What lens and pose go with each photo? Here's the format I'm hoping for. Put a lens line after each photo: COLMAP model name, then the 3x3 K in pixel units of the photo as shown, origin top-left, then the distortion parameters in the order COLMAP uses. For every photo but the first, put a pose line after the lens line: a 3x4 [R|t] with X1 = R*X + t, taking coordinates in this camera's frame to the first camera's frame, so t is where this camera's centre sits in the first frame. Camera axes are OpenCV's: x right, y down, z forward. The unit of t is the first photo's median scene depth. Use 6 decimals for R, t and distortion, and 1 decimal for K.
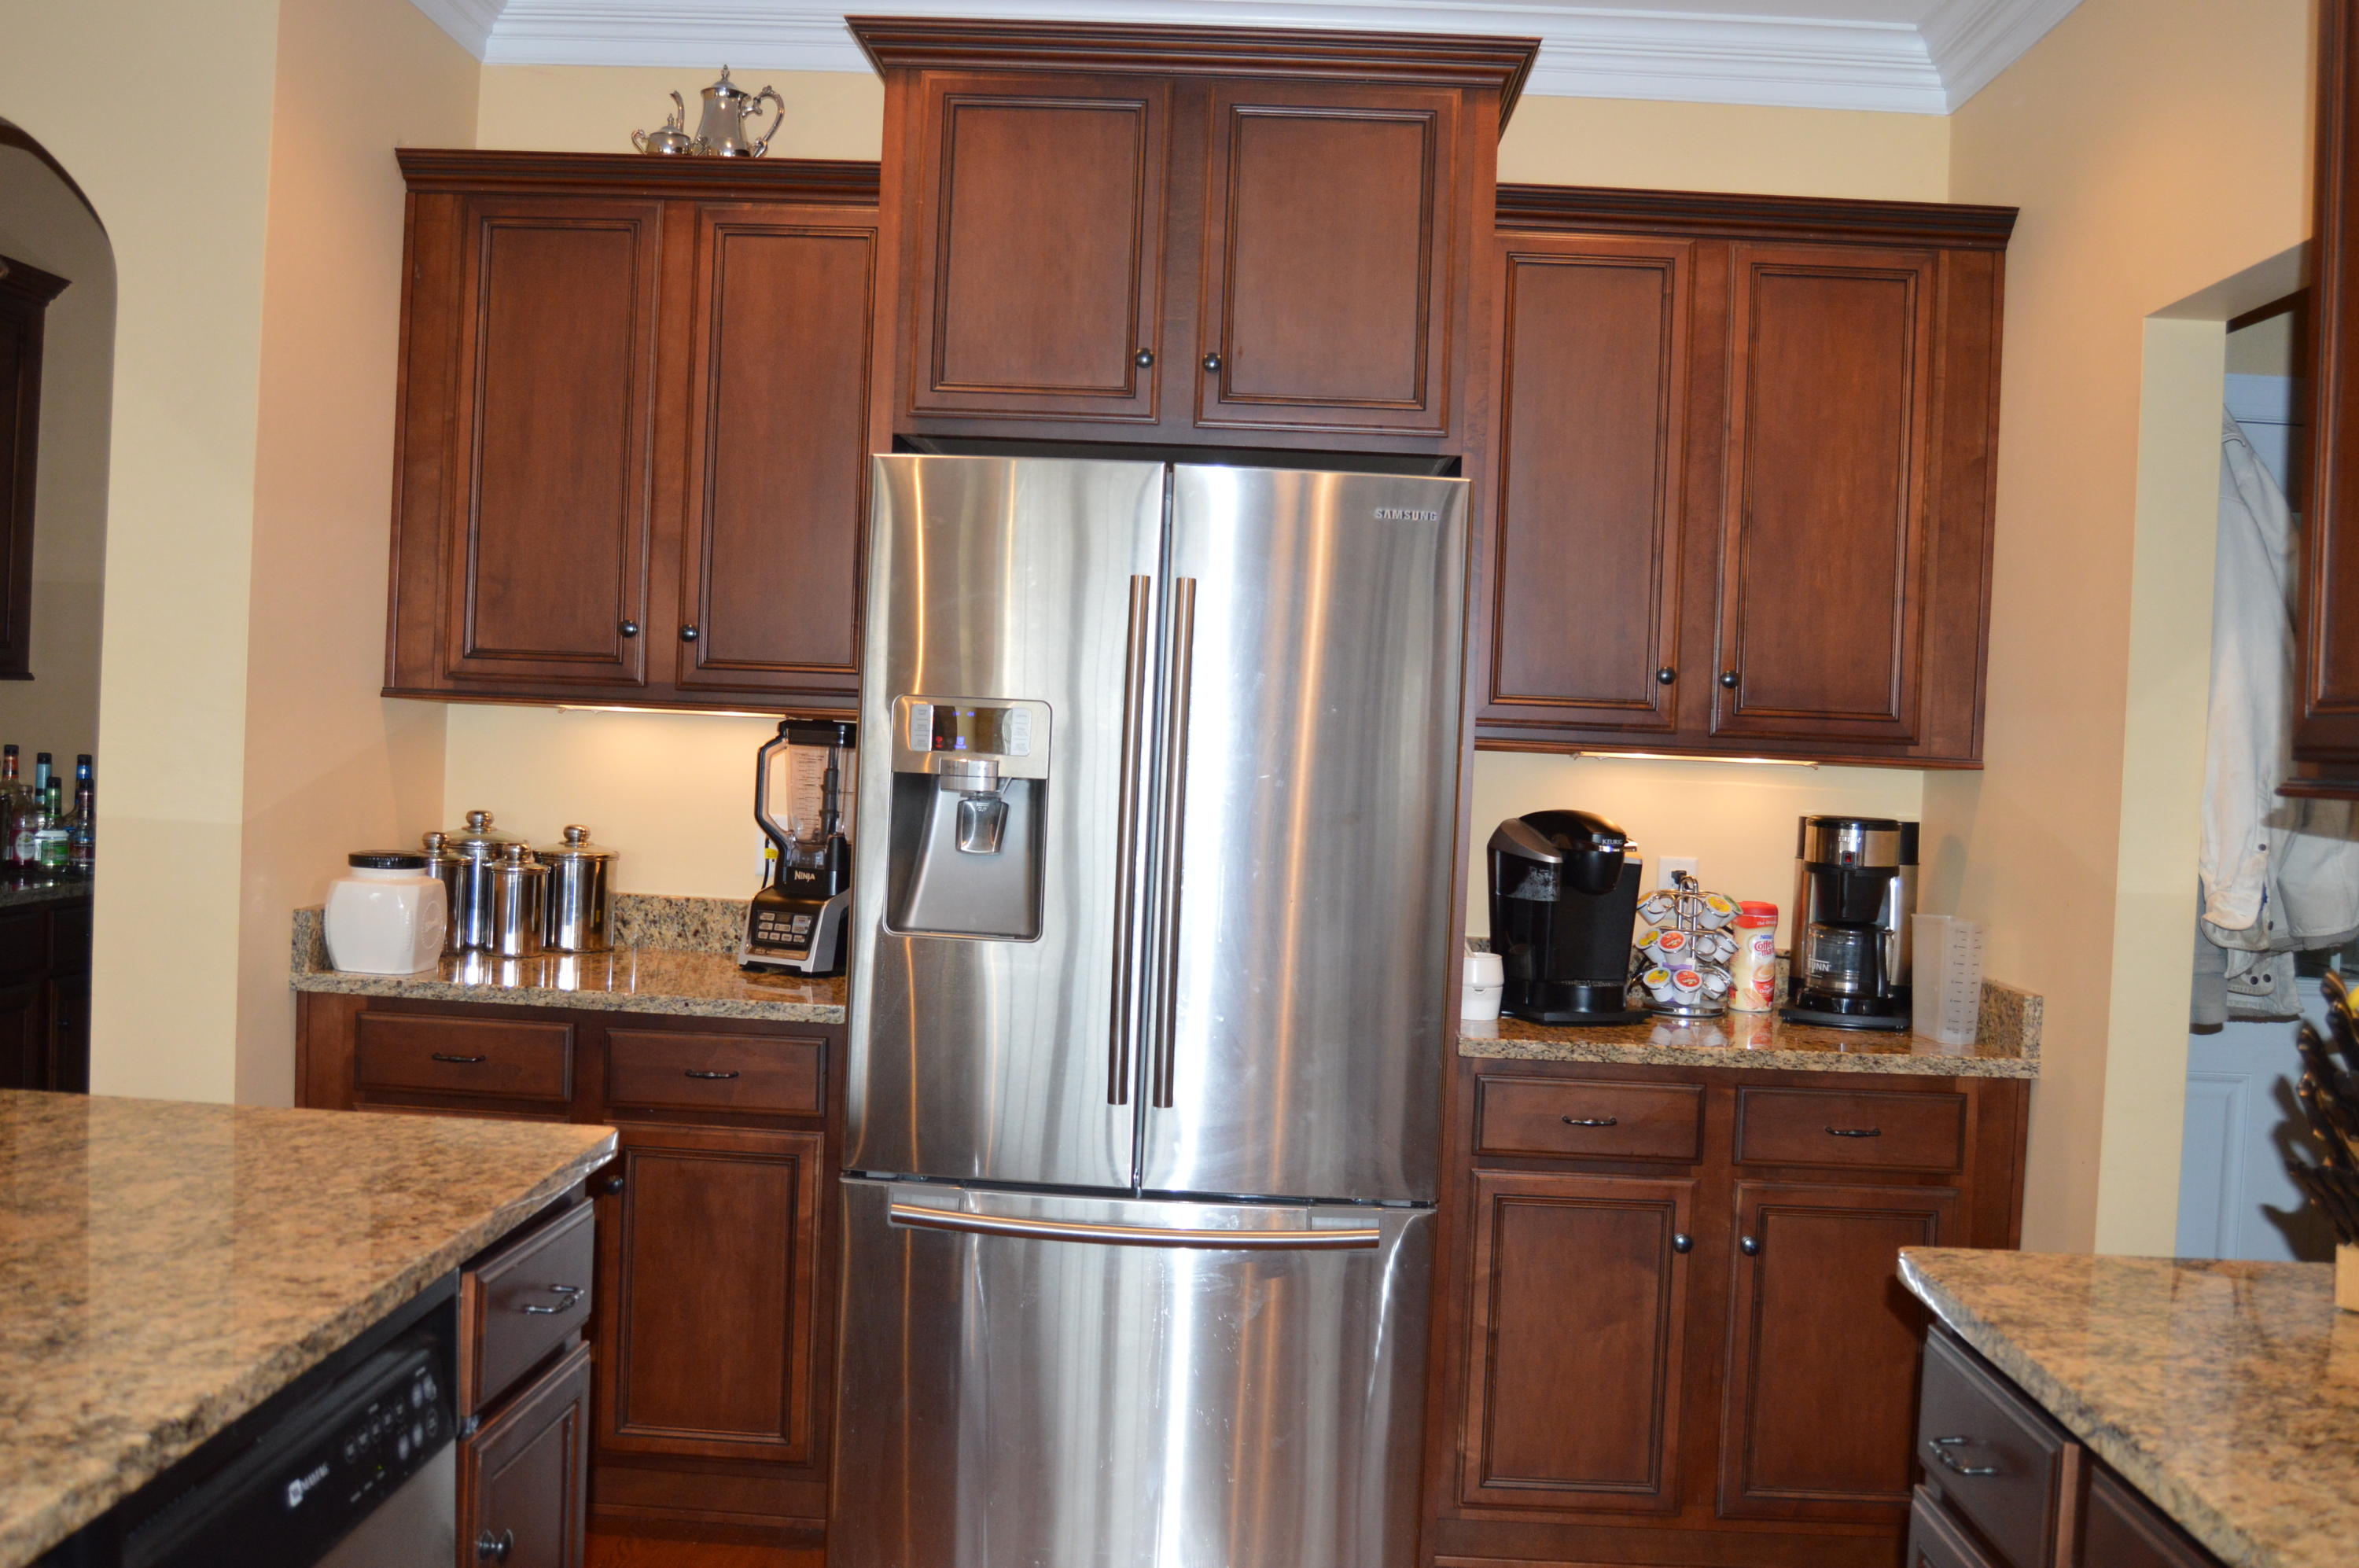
lens RADIAL K [[2122.6, 0, 1177.8], [0, 2122.6, 777.5], [0, 0, 1]] dist [-0.072969, -0.001703]
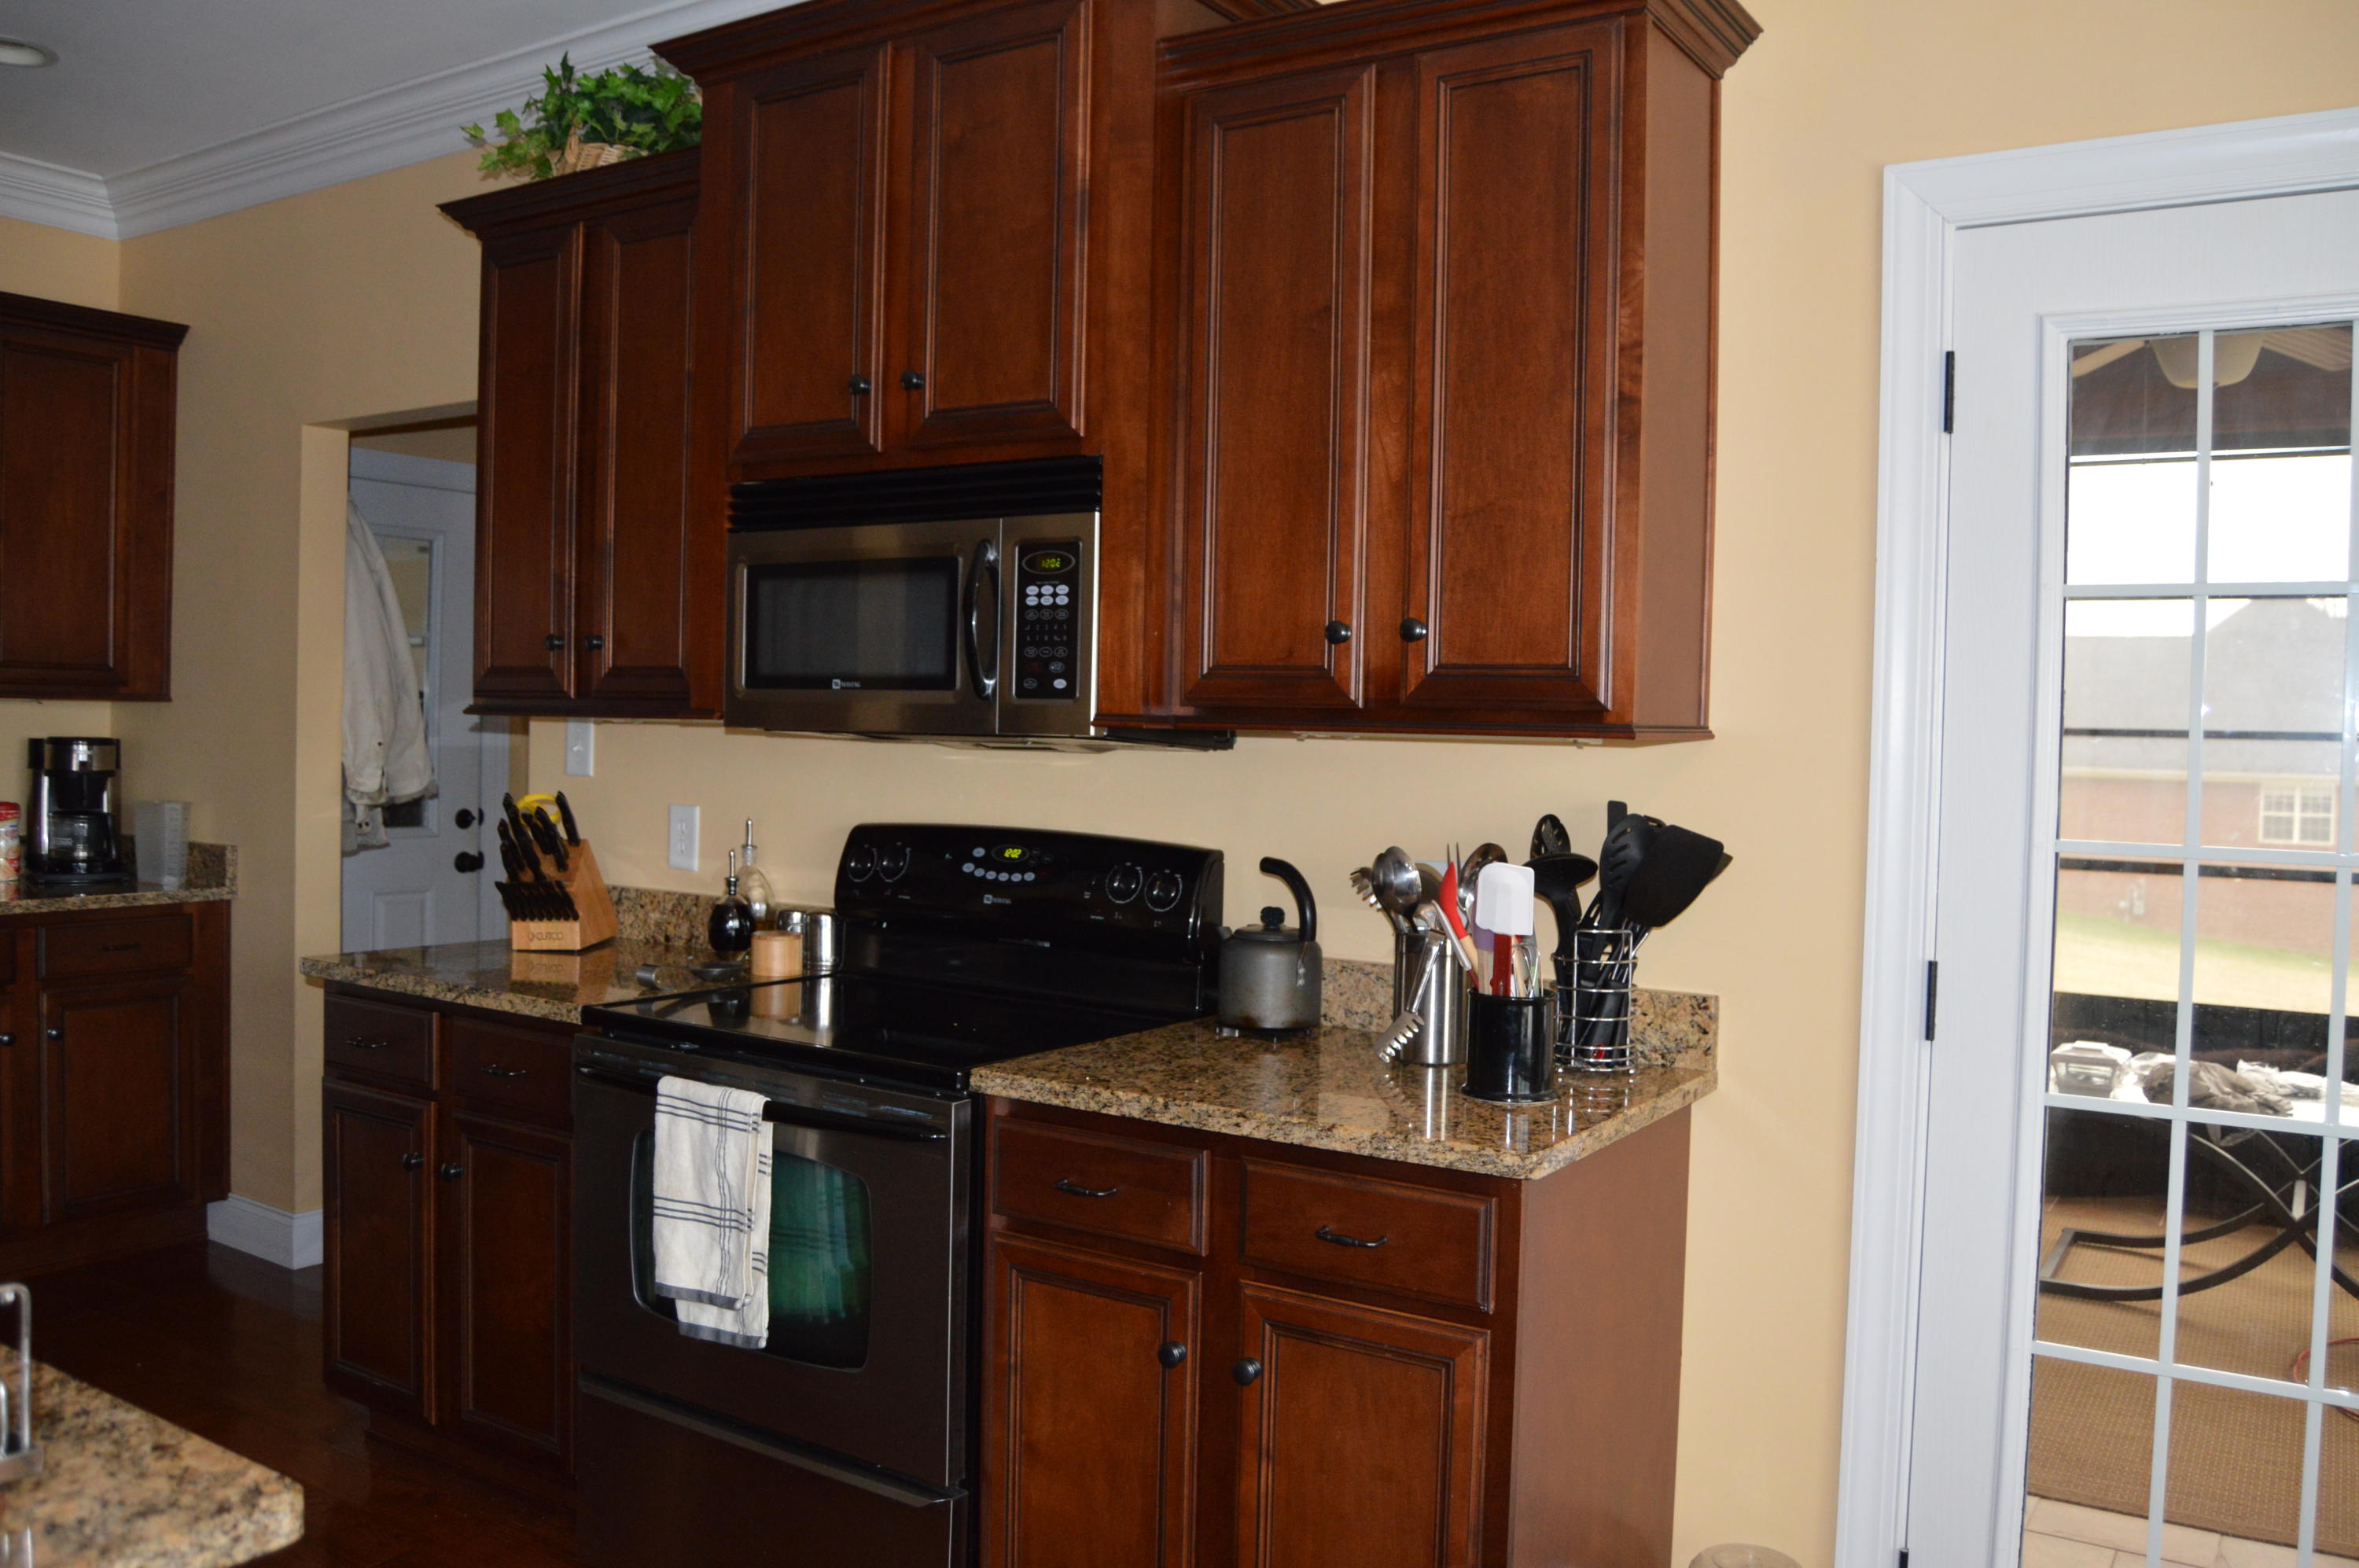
lens RADIAL K [[1890.4, 0, 1176.5], [0, 1890.4, 771.7], [0, 0, 1]] dist [-0.090466, 0.030668]
pose [[0.525566, -0.052376, 0.849139, -0.356353], [0.016707, 0.998546, 0.051251, -0.009211], [-0.850589, -0.012749, 0.525677, -0.295520]]
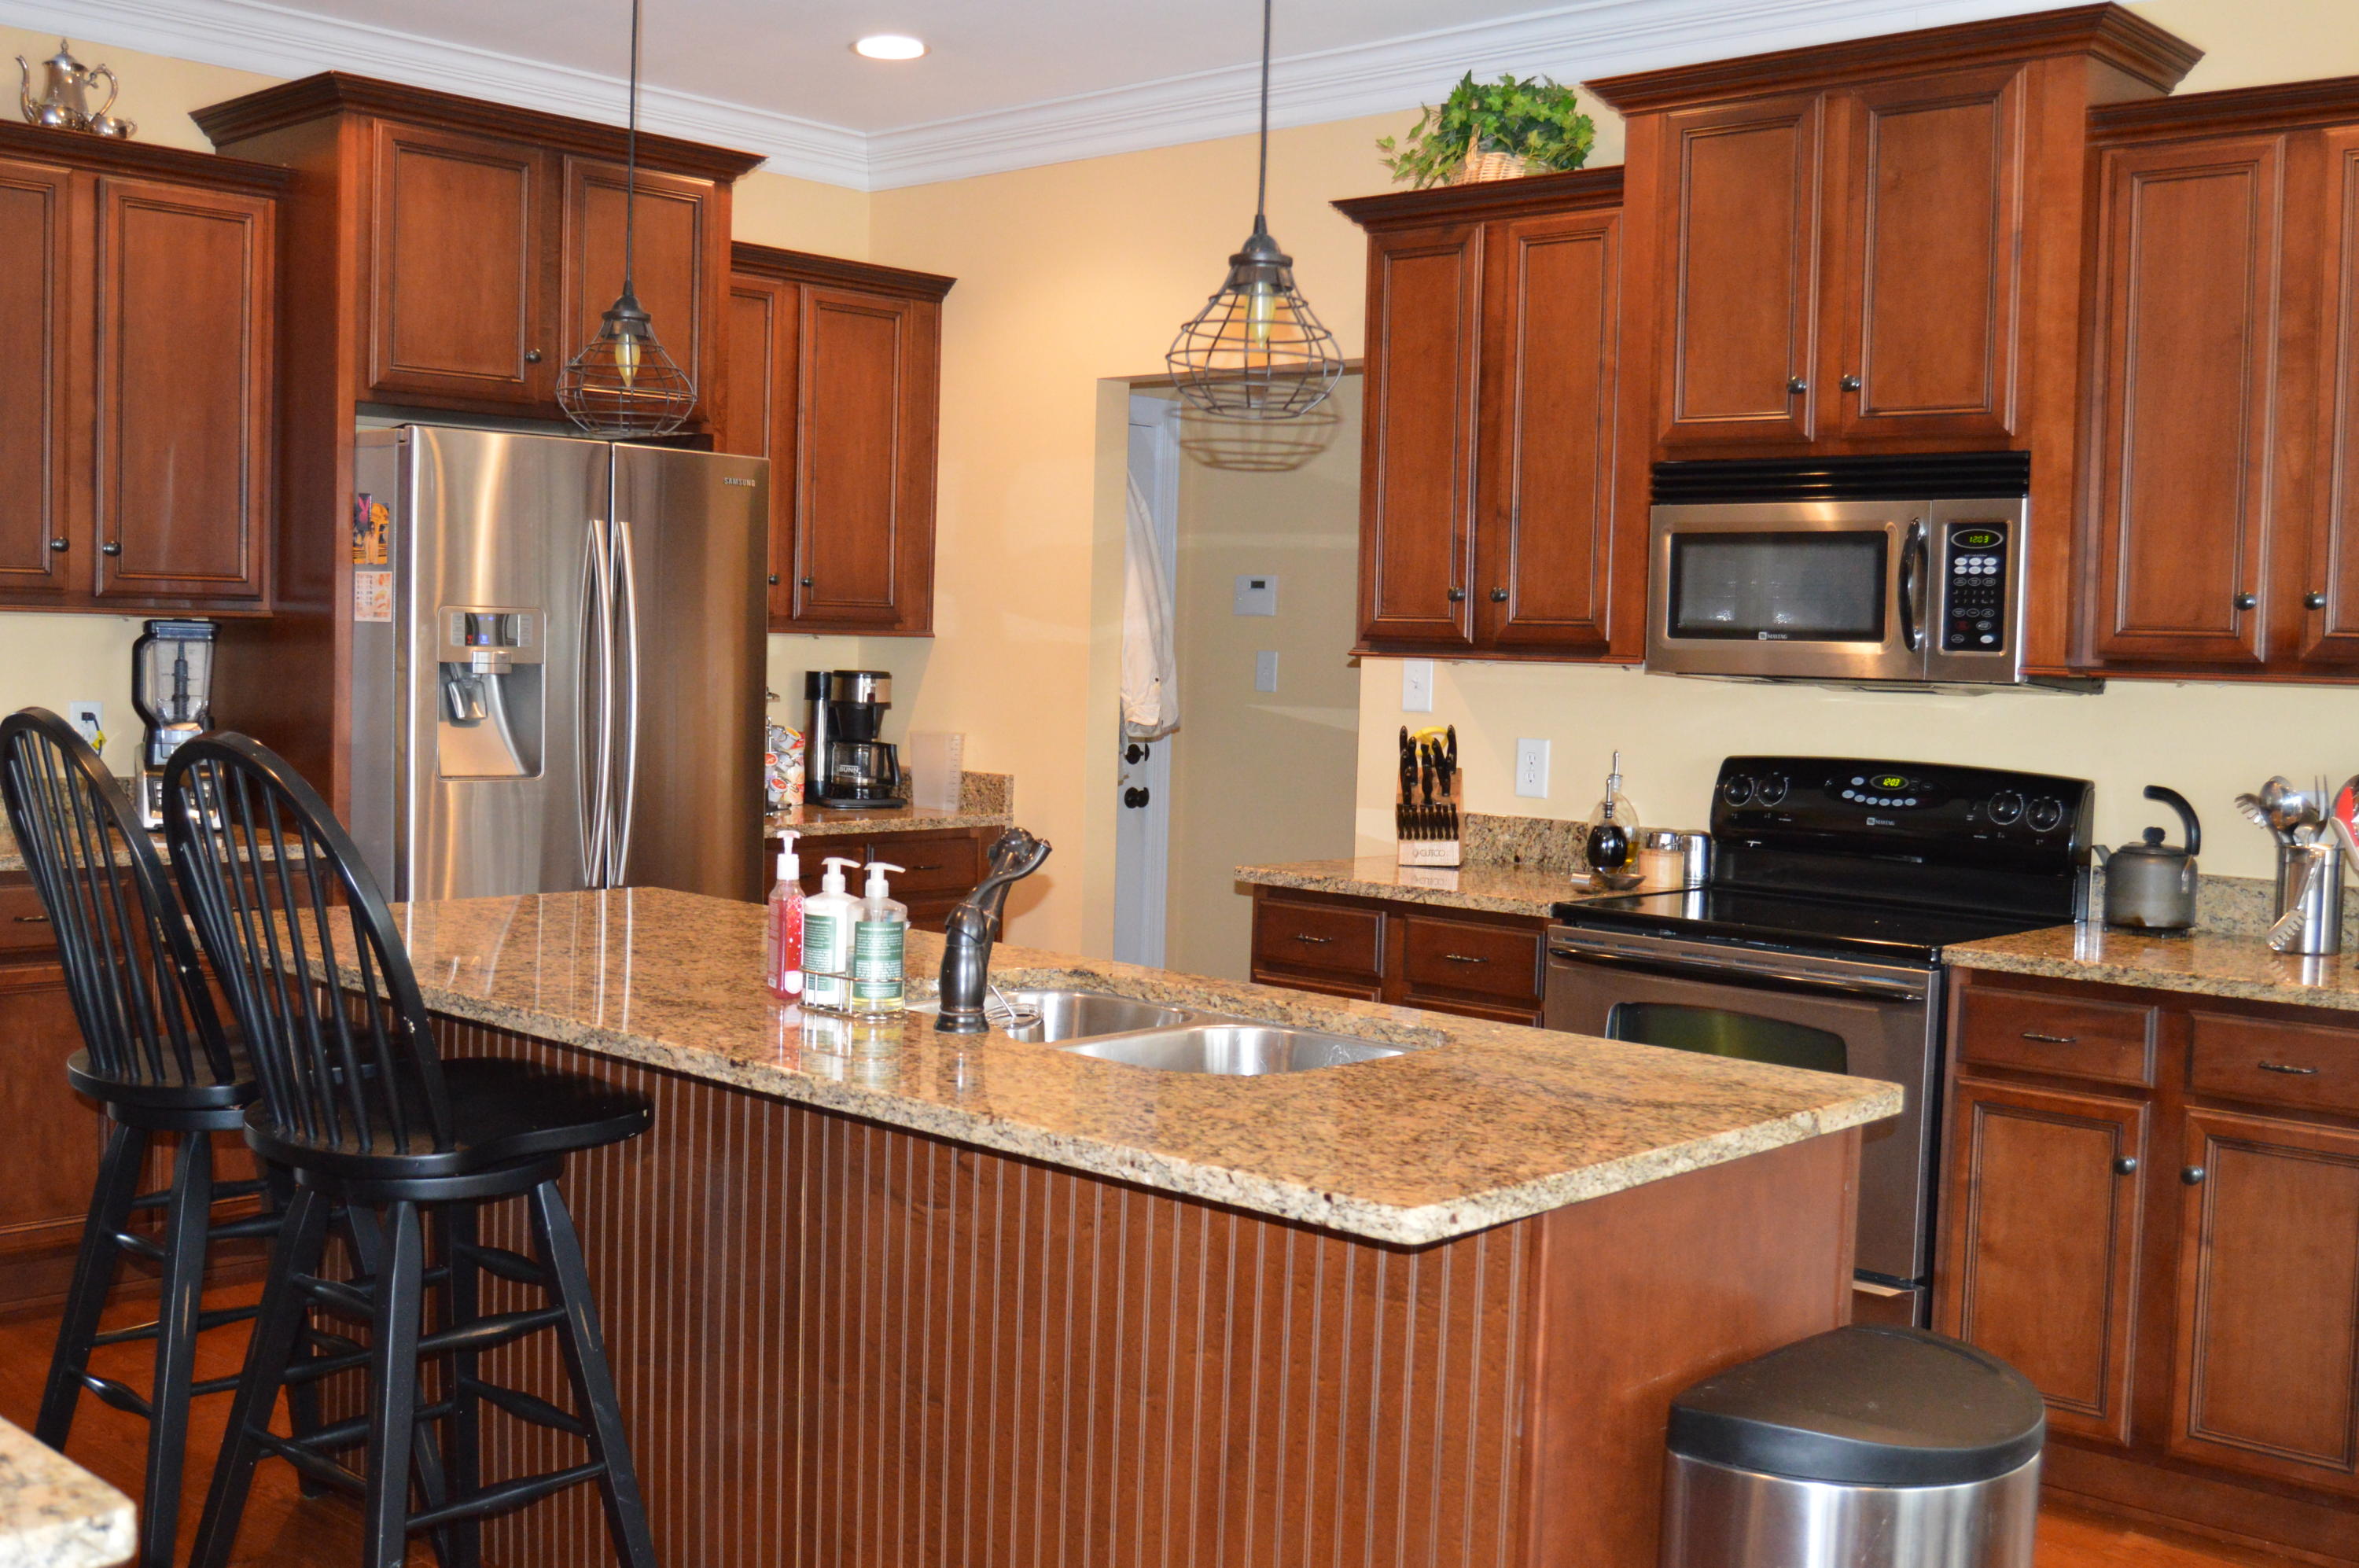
lens RADIAL K [[2464.0, 0, 1181.9], [0, 2464.0, 774.3], [0, 0, 1]] dist [-0.060869, 0.000000]
pose [[0.653646, -0.065273, 0.753980, -0.887383], [0.015239, 0.997207, 0.073119, -0.033507], [-0.756647, -0.036304, 0.652815, -0.339678]]
